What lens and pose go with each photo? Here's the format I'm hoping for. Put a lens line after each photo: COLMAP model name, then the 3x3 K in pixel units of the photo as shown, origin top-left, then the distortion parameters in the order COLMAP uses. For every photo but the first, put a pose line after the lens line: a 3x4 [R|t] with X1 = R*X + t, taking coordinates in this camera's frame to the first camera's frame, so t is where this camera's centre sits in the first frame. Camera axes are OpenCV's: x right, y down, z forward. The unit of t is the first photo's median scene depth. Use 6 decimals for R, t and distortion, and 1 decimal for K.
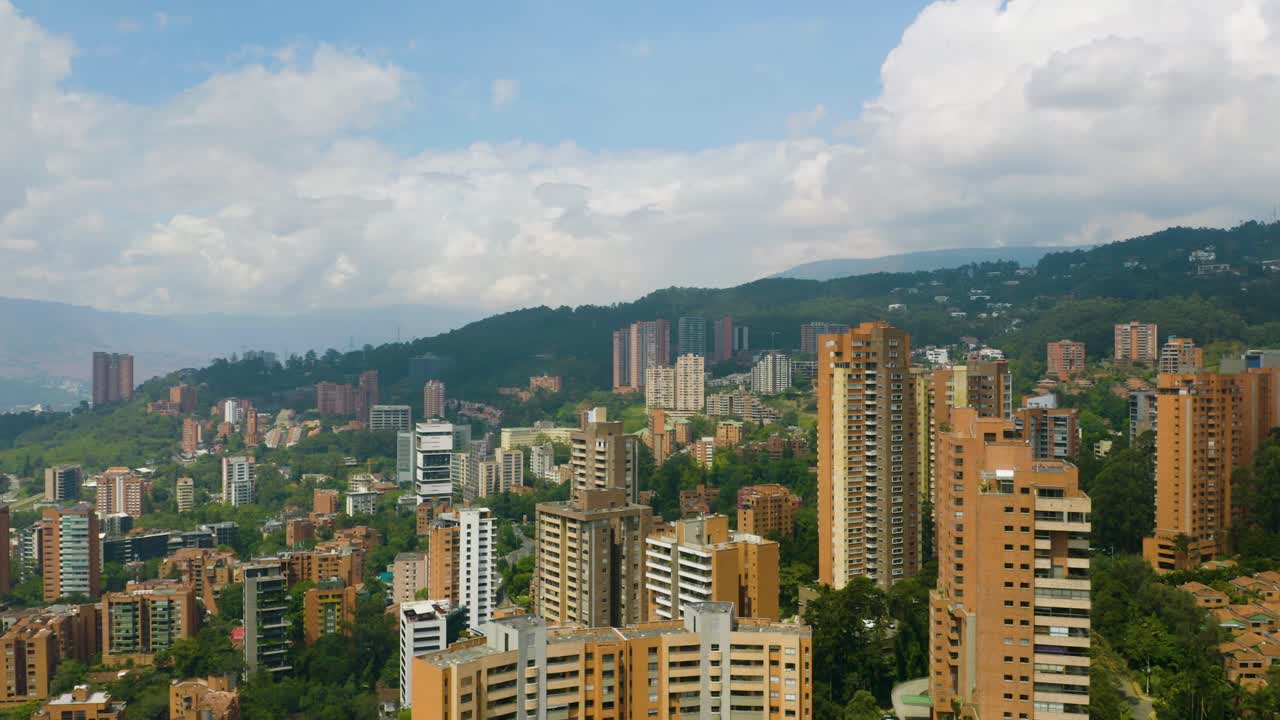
lens RADIAL K [[1026.9, 0, 640.0], [0, 1026.9, 360.0], [0, 0, 1]] dist [0.074911, -0.228729]
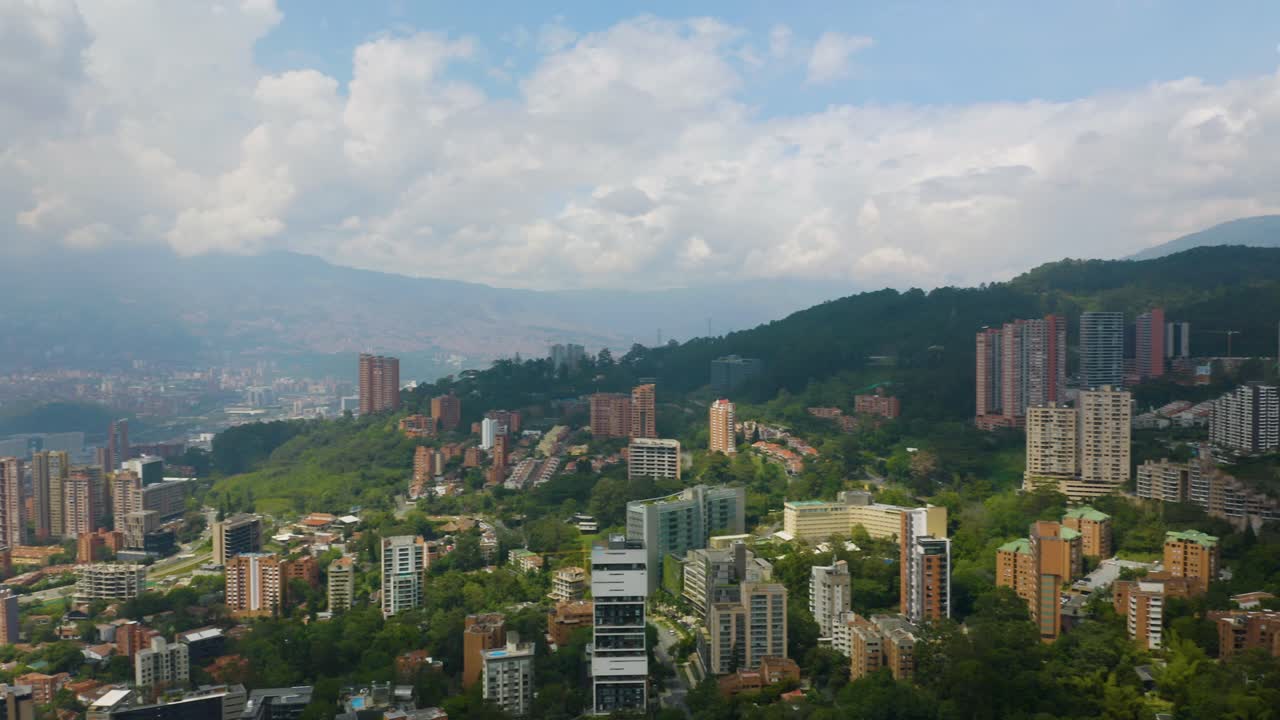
lens RADIAL K [[1017.8, 0, 637.1], [0, 1017.8, 350.7], [0, 0, 1]] dist [0.103364, -0.304776]
pose [[0.936469, 0.006435, -0.350690, 0.002655], [0.001169, 0.999769, 0.021467, -0.037620], [0.350748, -0.020513, 0.936245, 0.325366]]
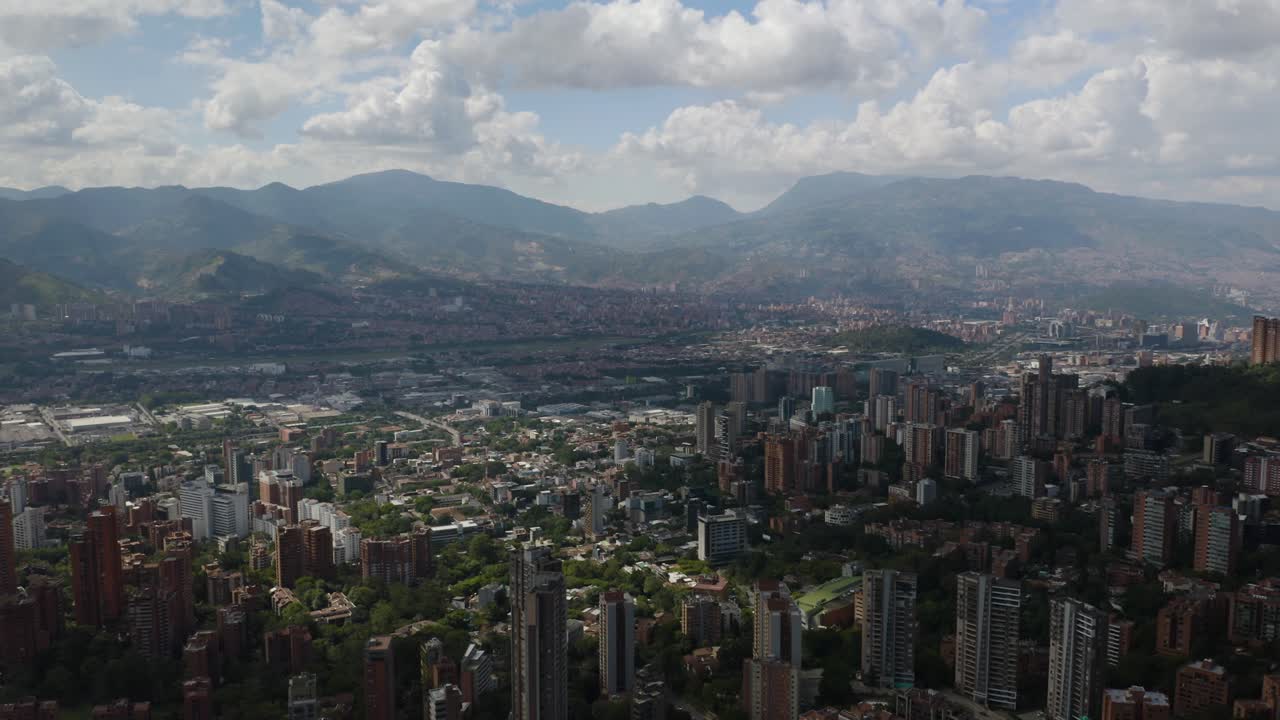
lens RADIAL K [[1046.4, 0, 638.4], [0, 1046.4, 342.7], [0, 0, 1]] dist [0.084753, -0.255385]
pose [[0.518420, 0.076006, -0.851741, 0.105602], [-0.000018, 0.996043, 0.088872, -0.099368], [0.855126, -0.046057, 0.516370, -0.181768]]
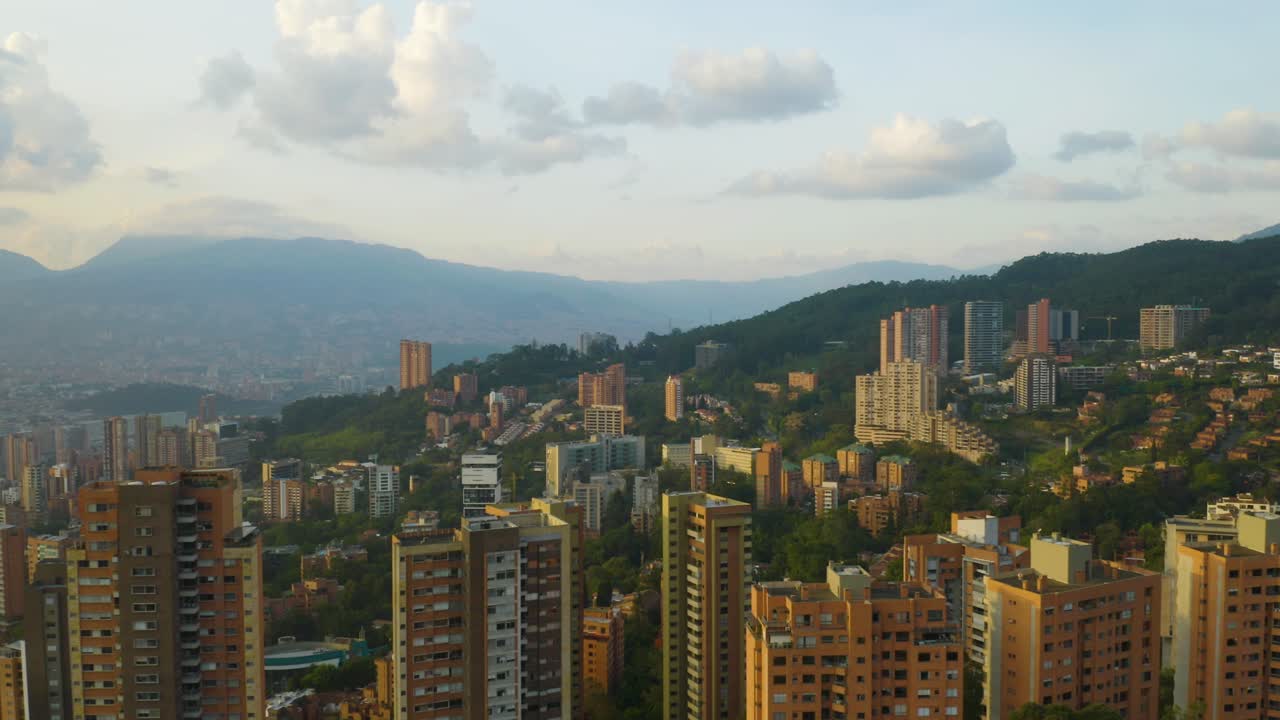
lens RADIAL K [[1046.4, 0, 638.4], [0, 1046.4, 342.7], [0, 0, 1]] dist [0.084753, -0.255385]
pose [[0.897083, 0.006442, -0.441815, 0.209290], [0.003091, 0.999778, 0.020853, -0.033597], [0.441851, -0.020073, 0.896864, 0.175301]]
